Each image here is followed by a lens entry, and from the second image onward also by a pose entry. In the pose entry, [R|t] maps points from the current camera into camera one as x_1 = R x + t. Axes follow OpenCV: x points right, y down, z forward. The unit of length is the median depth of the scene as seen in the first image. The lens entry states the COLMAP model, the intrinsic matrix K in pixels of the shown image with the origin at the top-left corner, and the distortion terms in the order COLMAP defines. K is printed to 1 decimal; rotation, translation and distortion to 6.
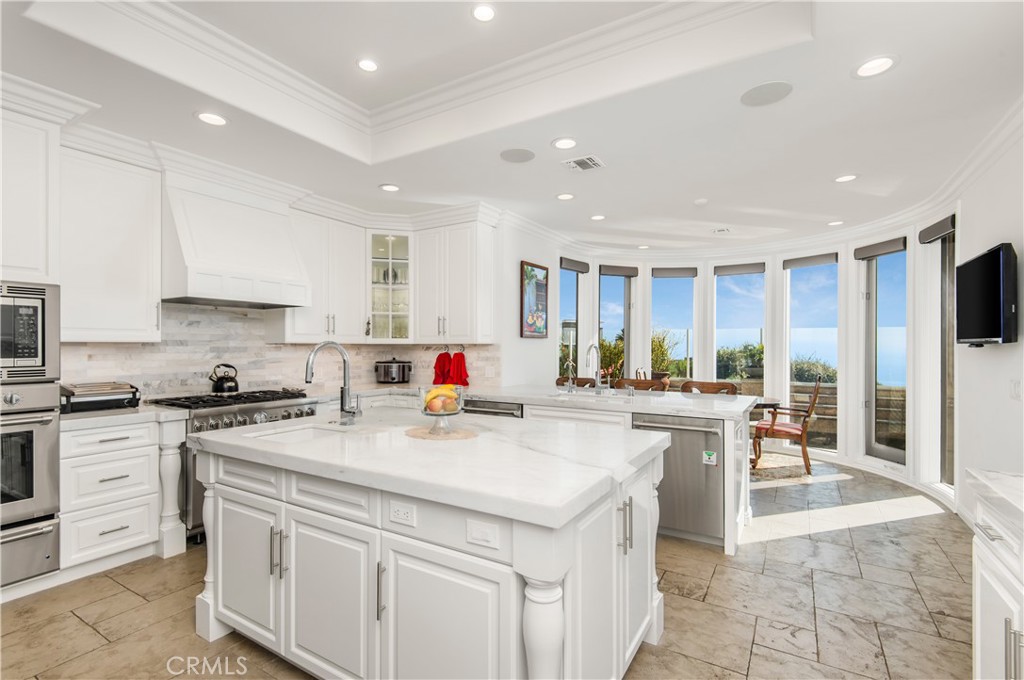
lens RADIAL K [[465.6, 0, 512.0], [0, 465.6, 340.0], [0, 0, 1]] dist [0.000860, -0.000199]
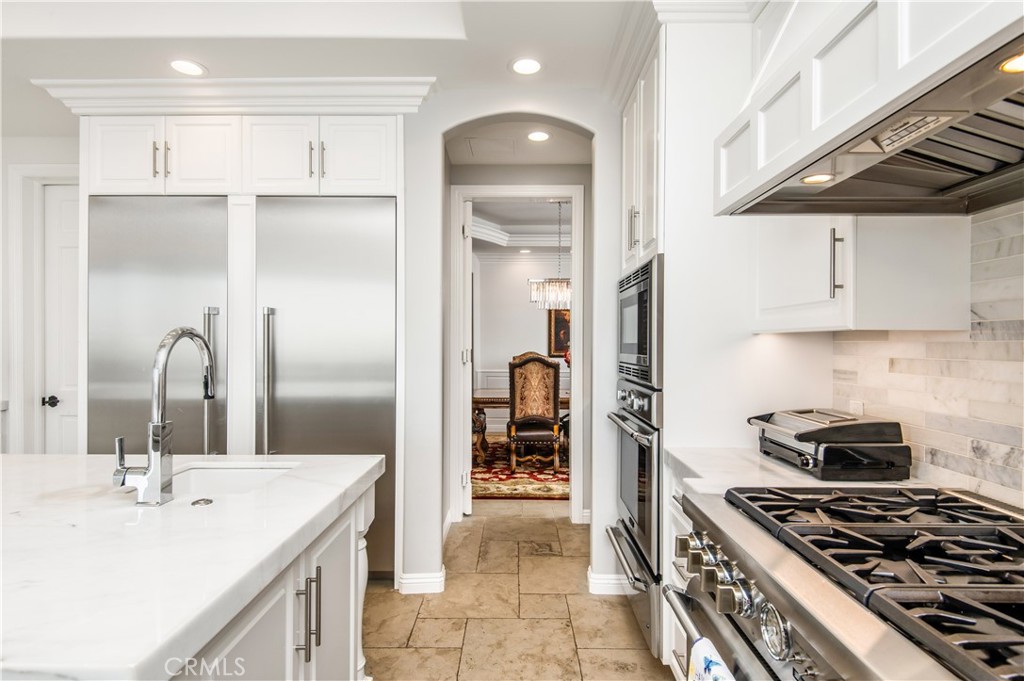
lens RADIAL K [[528.4, 0, 518.5], [0, 528.4, 341.6], [0, 0, 1]] dist [0.043728, -0.033282]
pose [[-0.854549, -0.003786, -0.519356, -0.246351], [0.003177, 0.999917, -0.012517, 0.015689], [0.519361, -0.012346, -0.854466, 1.031585]]
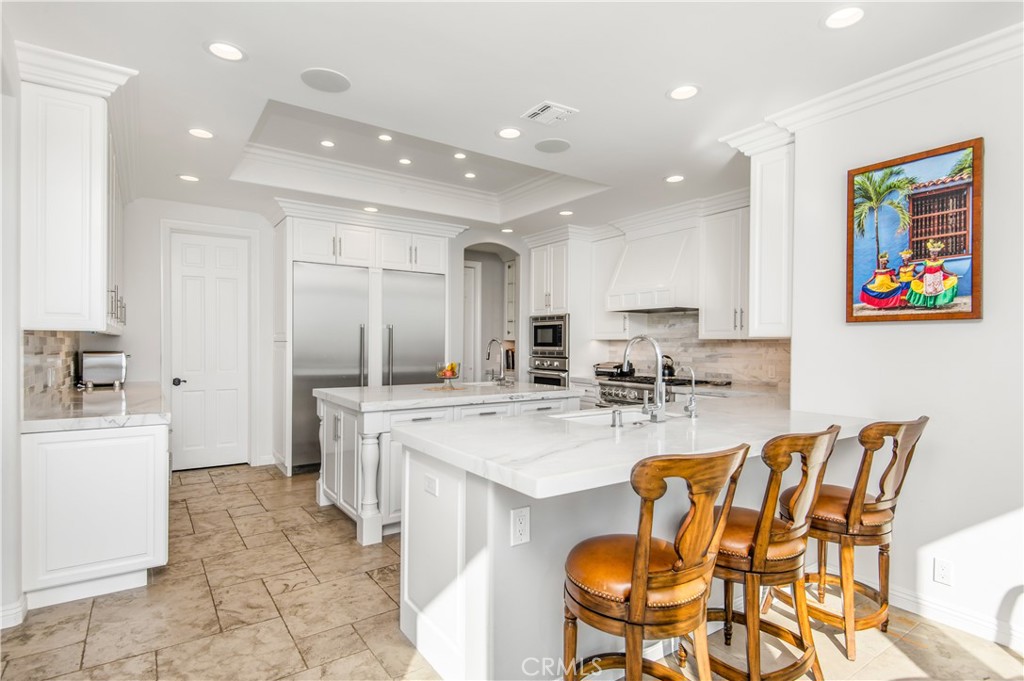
lens RADIAL K [[528.4, 0, 518.5], [0, 528.4, 341.6], [0, 0, 1]] dist [0.043728, -0.033282]
pose [[-0.391962, -0.008783, -0.919939, 0.891069], [0.005113, 0.999918, -0.011725, 0.026212], [0.919967, -0.009299, -0.391885, 1.142349]]
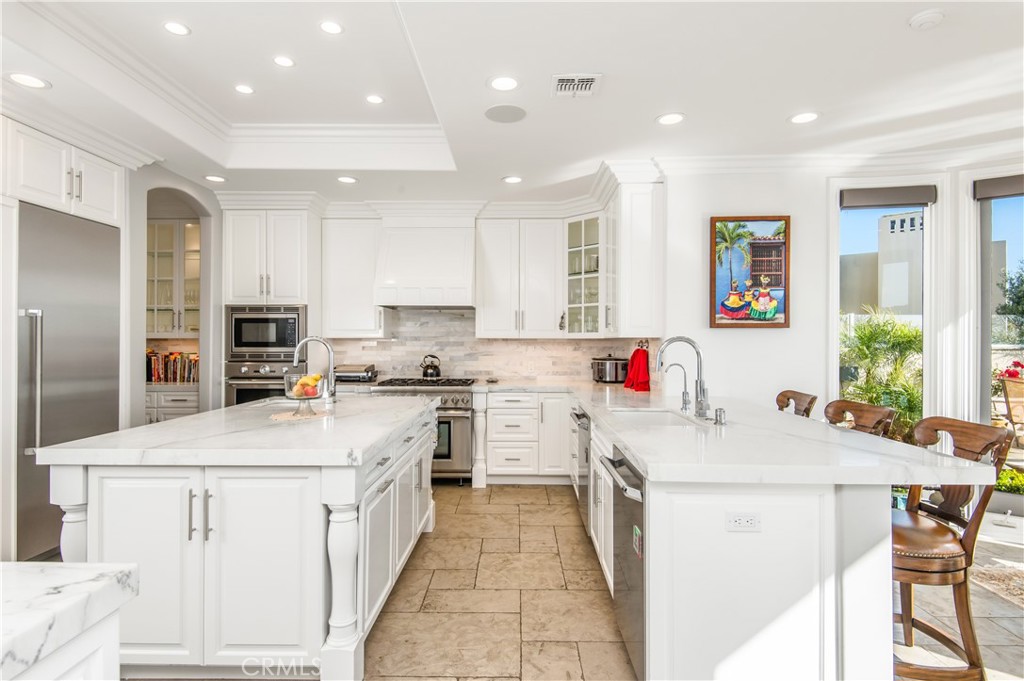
lens RADIAL K [[528.4, 0, 518.5], [0, 528.4, 341.6], [0, 0, 1]] dist [0.043728, -0.033282]
pose [[0.516157, -0.004118, -0.856484, 0.706065], [0.010475, 0.999944, 0.001505, 0.014512], [0.856430, -0.009749, 0.516171, 0.434058]]
